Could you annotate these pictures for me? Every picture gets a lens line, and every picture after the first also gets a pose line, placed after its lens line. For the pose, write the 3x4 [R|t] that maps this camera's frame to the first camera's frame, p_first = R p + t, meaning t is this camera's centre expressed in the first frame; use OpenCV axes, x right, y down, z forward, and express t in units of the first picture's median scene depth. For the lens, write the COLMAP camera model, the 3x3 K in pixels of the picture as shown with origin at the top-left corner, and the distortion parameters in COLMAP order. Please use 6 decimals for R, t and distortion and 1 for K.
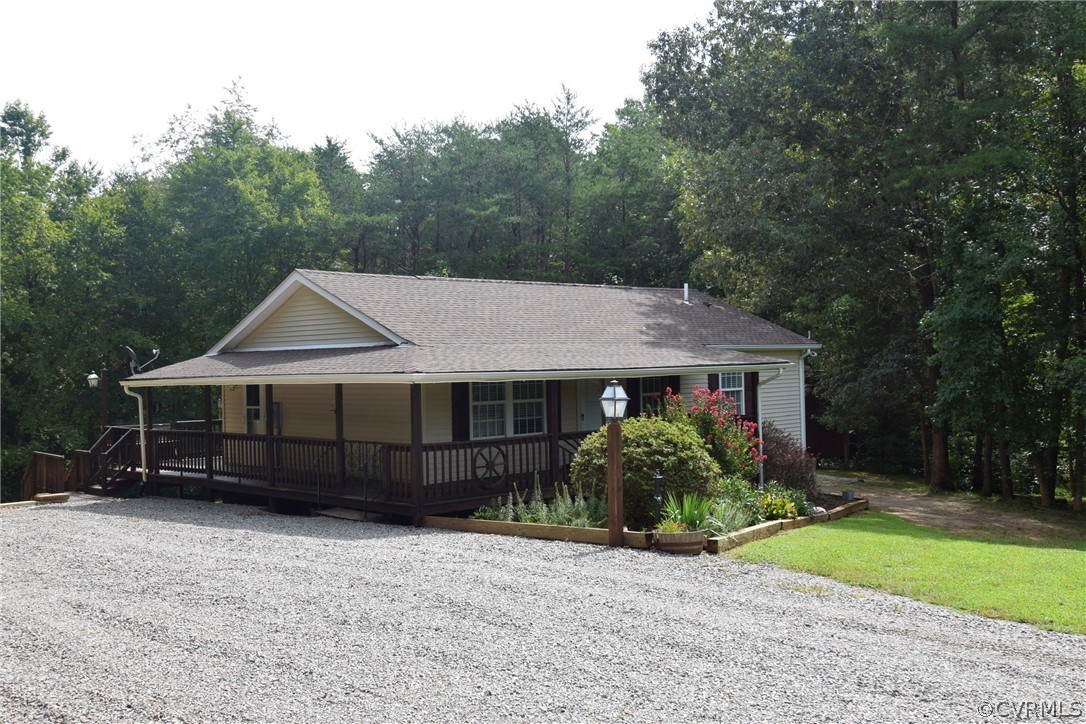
lens RADIAL K [[1107.4, 0, 543.0], [0, 1107.4, 362.0], [0, 0, 1]] dist [0.026869, 0.006187]
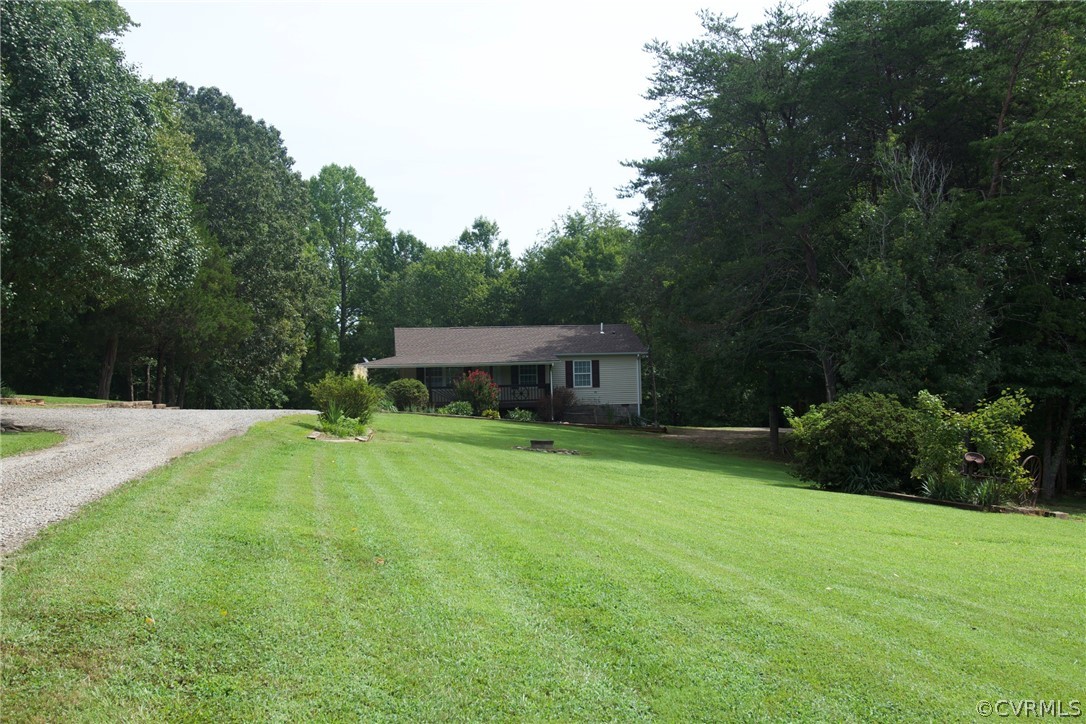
lens RADIAL K [[1108.9, 0, 543.0], [0, 1108.9, 362.0], [0, 0, 1]] dist [-0.082031, -0.003037]
pose [[0.815386, -0.005932, -0.578888, 1.432151], [0.002315, 0.999973, -0.006986, 0.019110], [0.578914, 0.004356, 0.815377, -0.849329]]
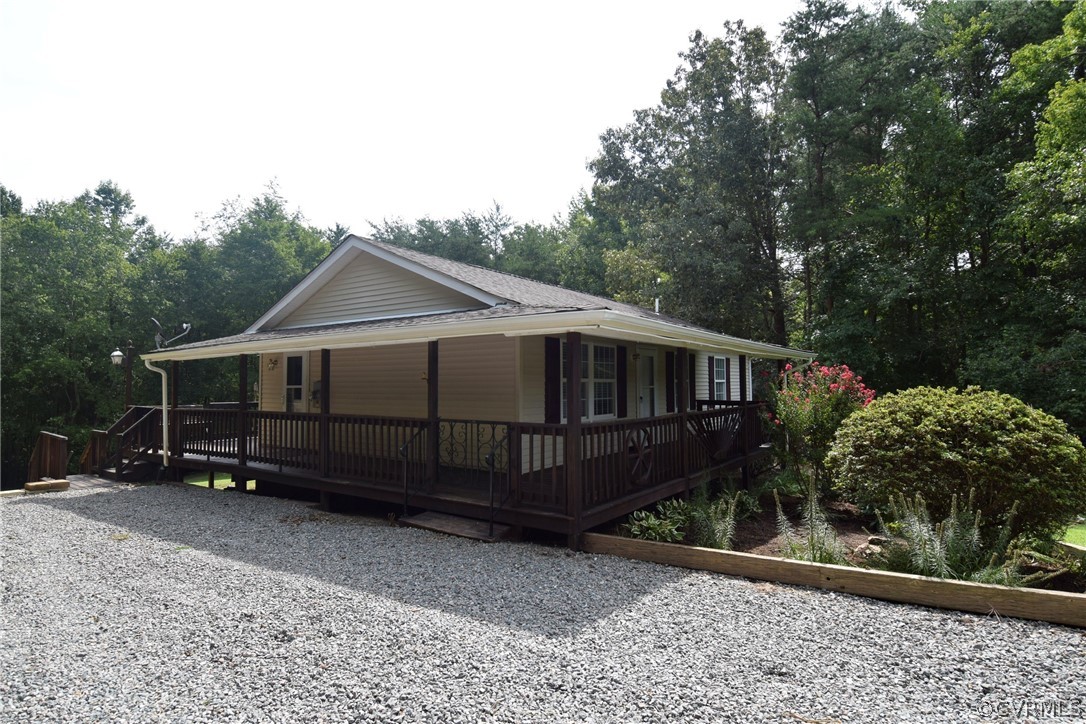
lens RADIAL K [[571.8, 0, 543.0], [0, 571.8, 362.0], [0, 0, 1]] dist [0.043627, -0.050893]
pose [[0.983183, 0.025079, 0.180892, -0.133465], [-0.017961, 0.999003, -0.040882, 0.034292], [-0.181737, 0.036945, 0.982653, 0.447626]]
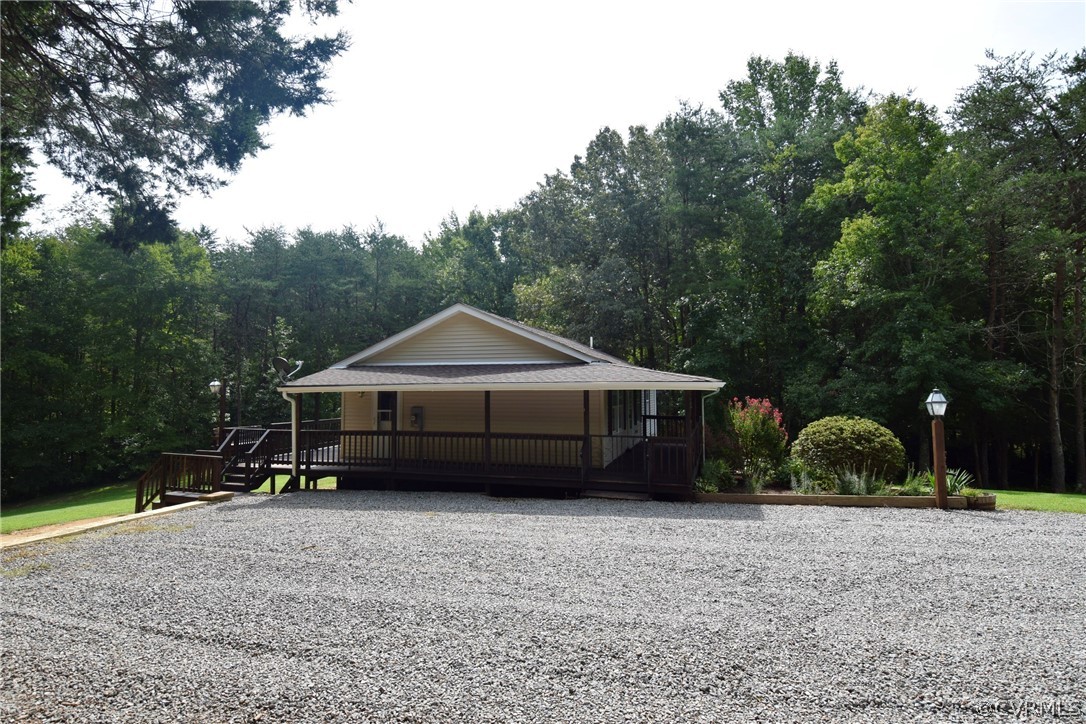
lens RADIAL K [[571.8, 0, 543.0], [0, 571.8, 362.0], [0, 0, 1]] dist [0.043627, -0.050893]
pose [[0.873290, 0.041733, 0.485410, -0.403772], [-0.018022, 0.998410, -0.053414, 0.016617], [-0.486868, 0.037898, 0.872653, 0.333453]]
